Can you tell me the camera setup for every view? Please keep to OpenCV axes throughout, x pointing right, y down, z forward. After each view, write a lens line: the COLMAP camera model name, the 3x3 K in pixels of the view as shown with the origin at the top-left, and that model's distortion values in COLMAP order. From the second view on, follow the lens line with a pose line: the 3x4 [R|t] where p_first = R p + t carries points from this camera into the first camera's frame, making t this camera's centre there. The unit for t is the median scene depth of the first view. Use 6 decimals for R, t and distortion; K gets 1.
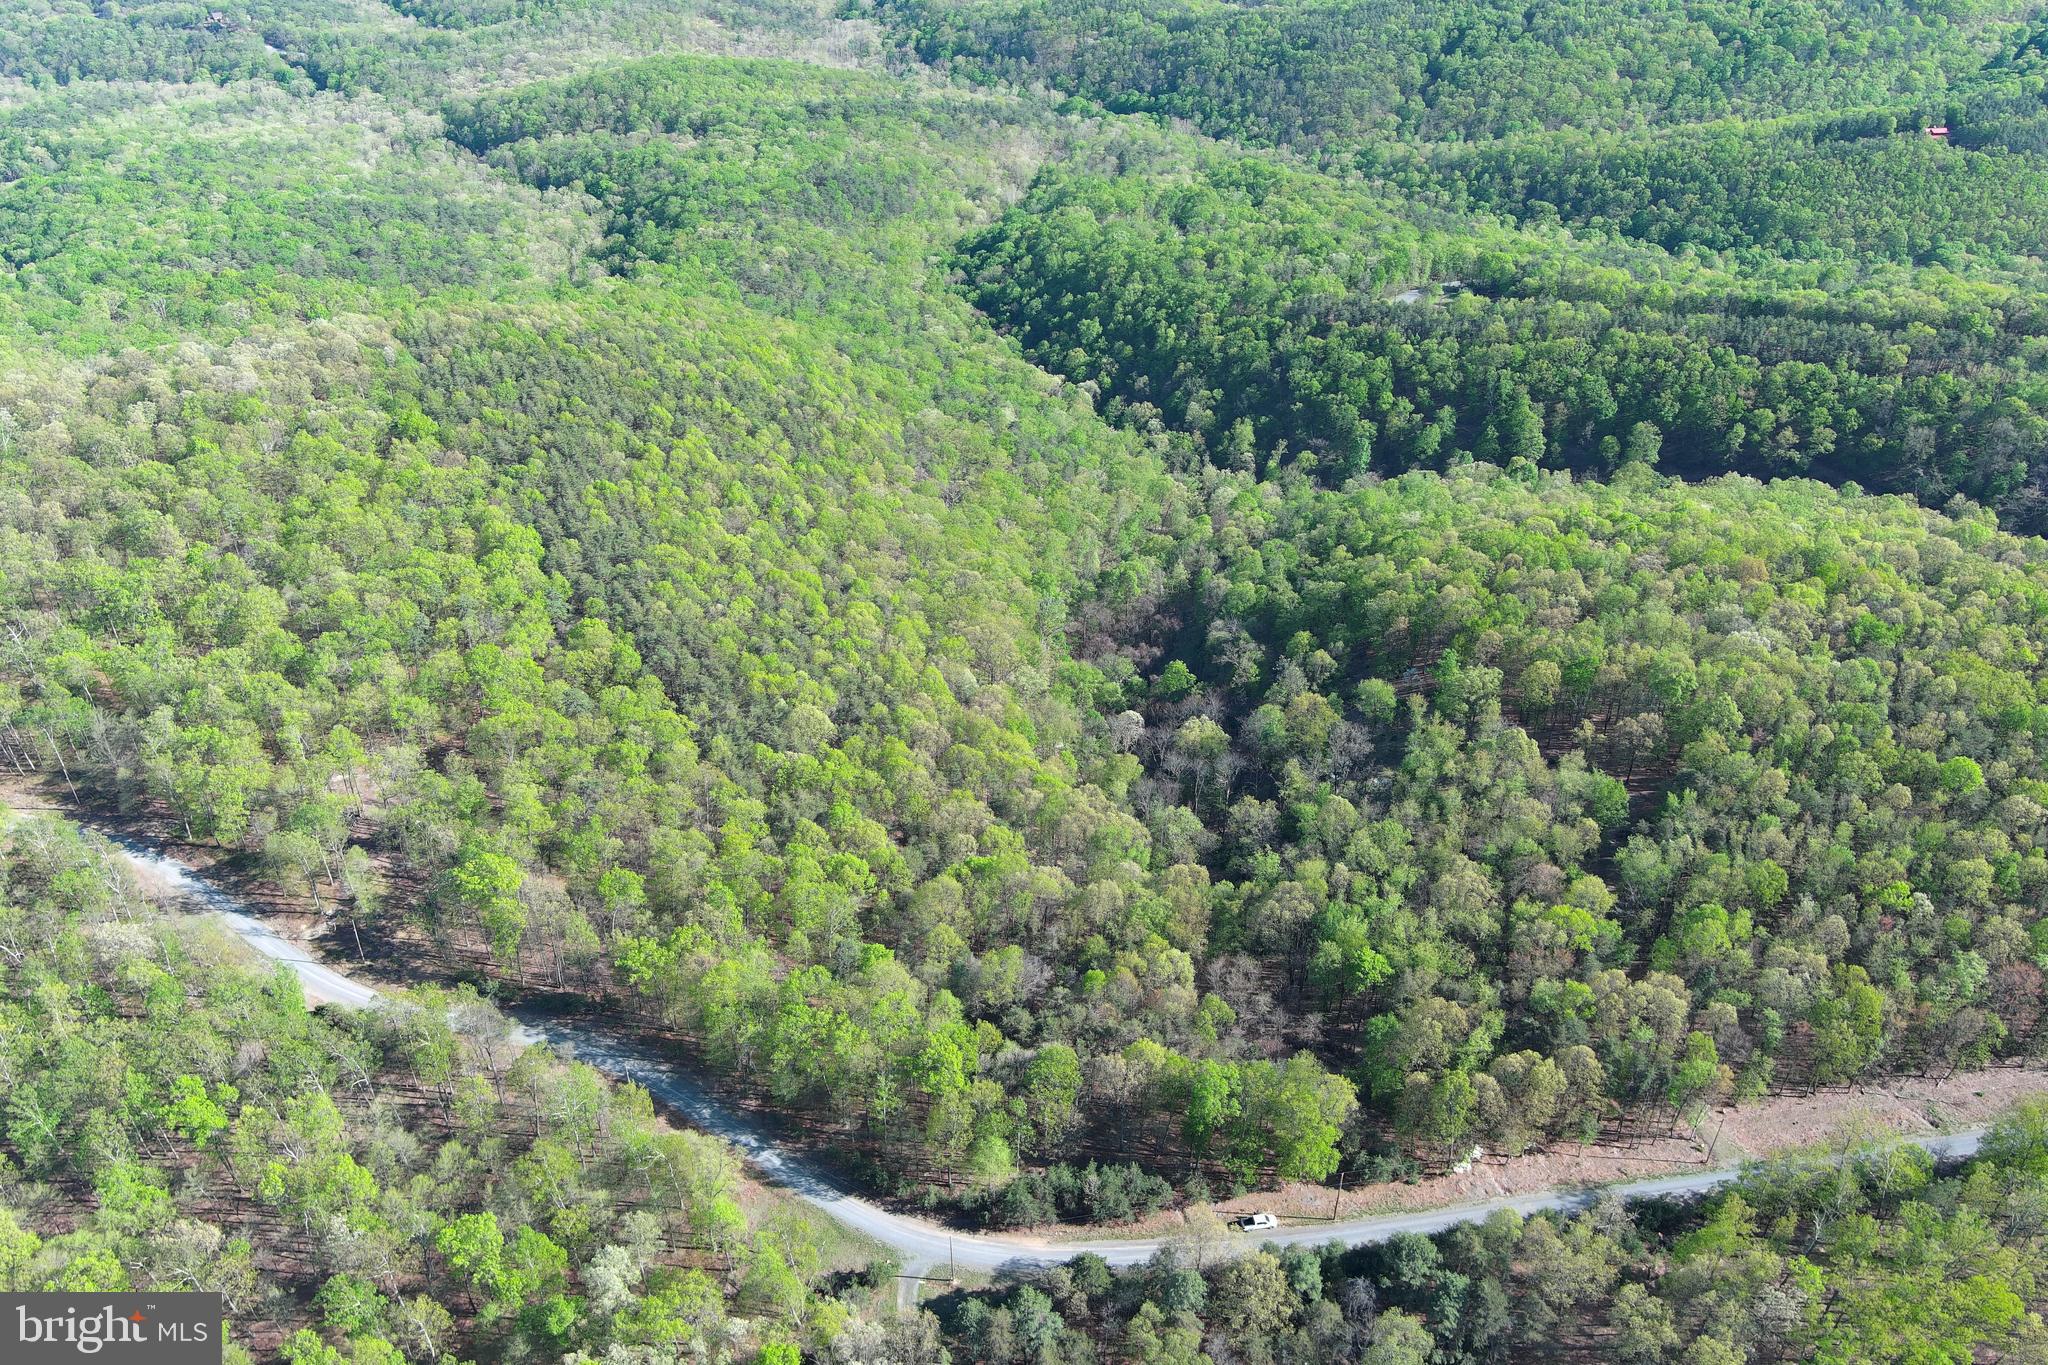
lens RADIAL K [[1581.2, 0, 1027.3], [0, 1581.2, 690.0], [0, 0, 1]] dist [0.030605, -0.035546]
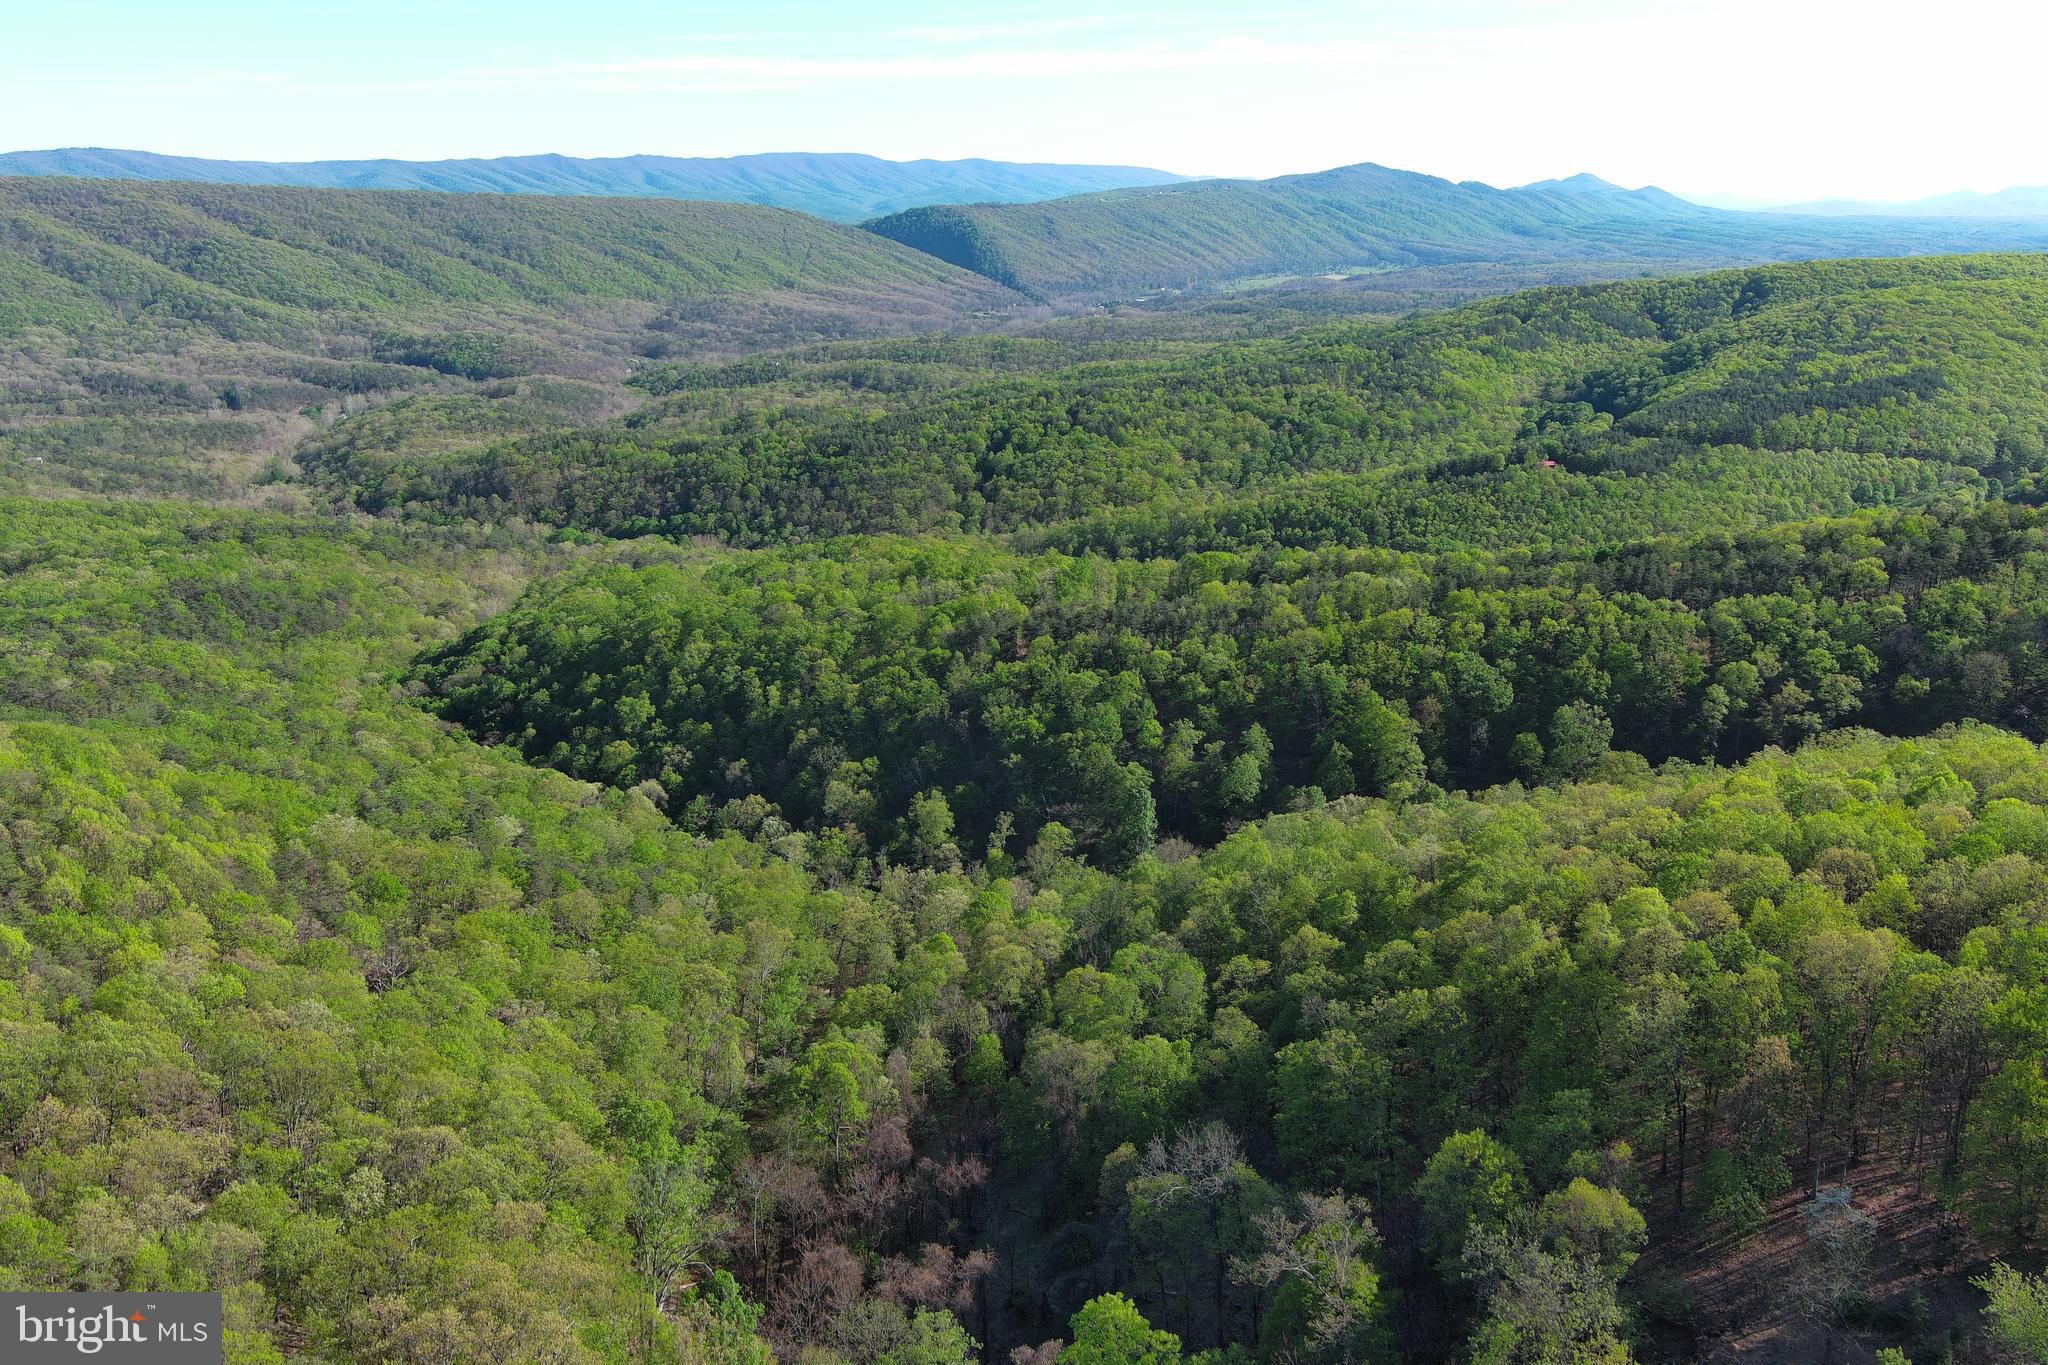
lens RADIAL K [[1581.2, 0, 1023.4], [0, 1581.2, 683.9], [0, 0, 1]] dist [0.030605, -0.035546]
pose [[0.947856, -0.089515, 0.305869, -0.006540], [0.183442, 0.938056, -0.293937, -0.028046], [-0.260611, 0.334719, 0.905563, 0.432120]]
